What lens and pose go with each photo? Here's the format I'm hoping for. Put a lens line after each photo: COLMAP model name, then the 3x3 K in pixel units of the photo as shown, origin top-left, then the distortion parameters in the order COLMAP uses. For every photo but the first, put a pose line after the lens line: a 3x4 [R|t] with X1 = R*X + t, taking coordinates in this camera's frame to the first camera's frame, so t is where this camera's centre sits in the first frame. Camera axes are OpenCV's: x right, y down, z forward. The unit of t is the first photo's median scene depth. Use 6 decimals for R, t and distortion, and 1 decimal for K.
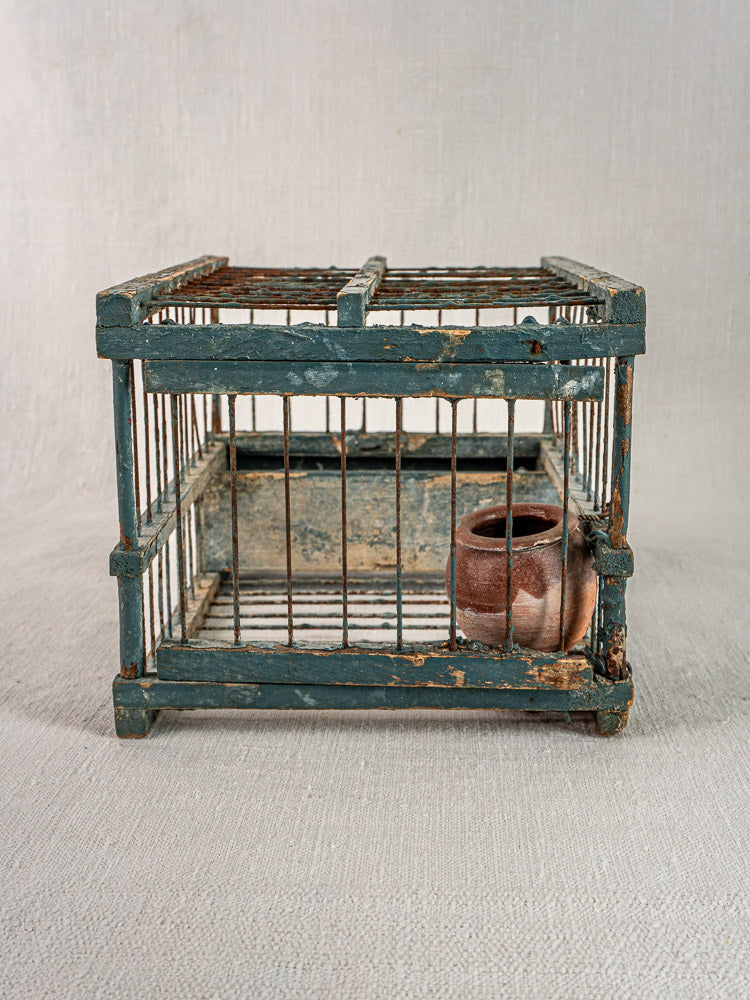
lens RADIAL K [[1296.1, 0, 375.0], [0, 1296.1, 500.0], [0, 0, 1]] dist [0.010310, 0.036701]
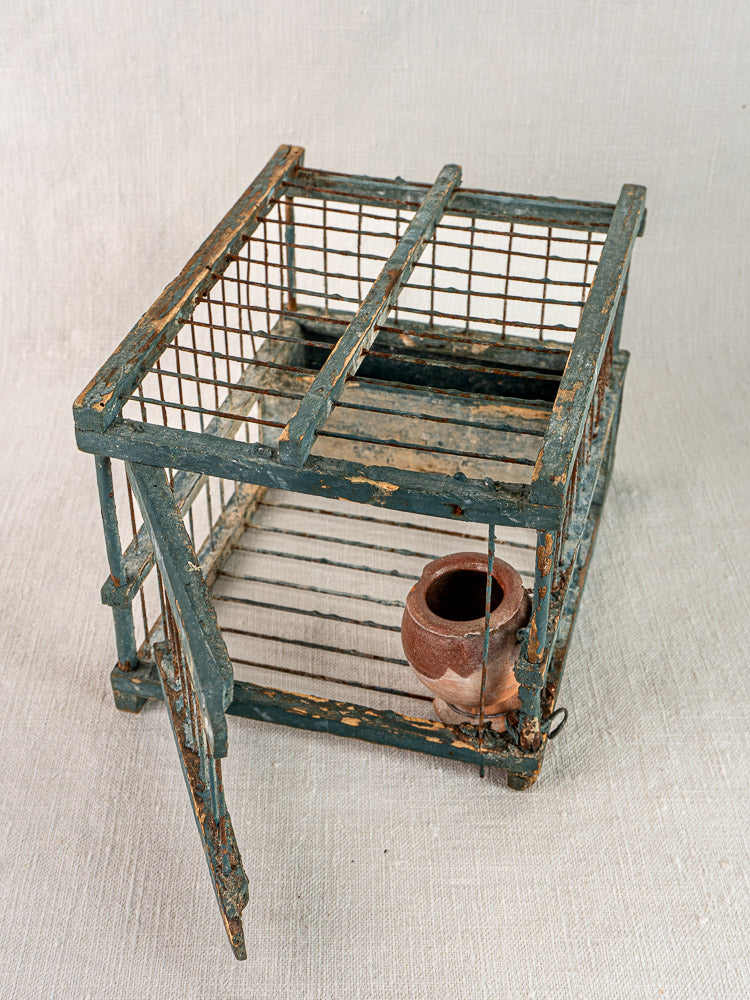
lens RADIAL K [[1355.9, 0, 356.1], [0, 1355.9, 468.4], [0, 0, 1]] dist [-0.002297, 0.027019]
pose [[0.997787, -0.037206, 0.055102, -0.023082], [0.012809, 0.920810, 0.389802, -0.299259], [-0.065241, -0.388233, 0.919249, 0.099780]]
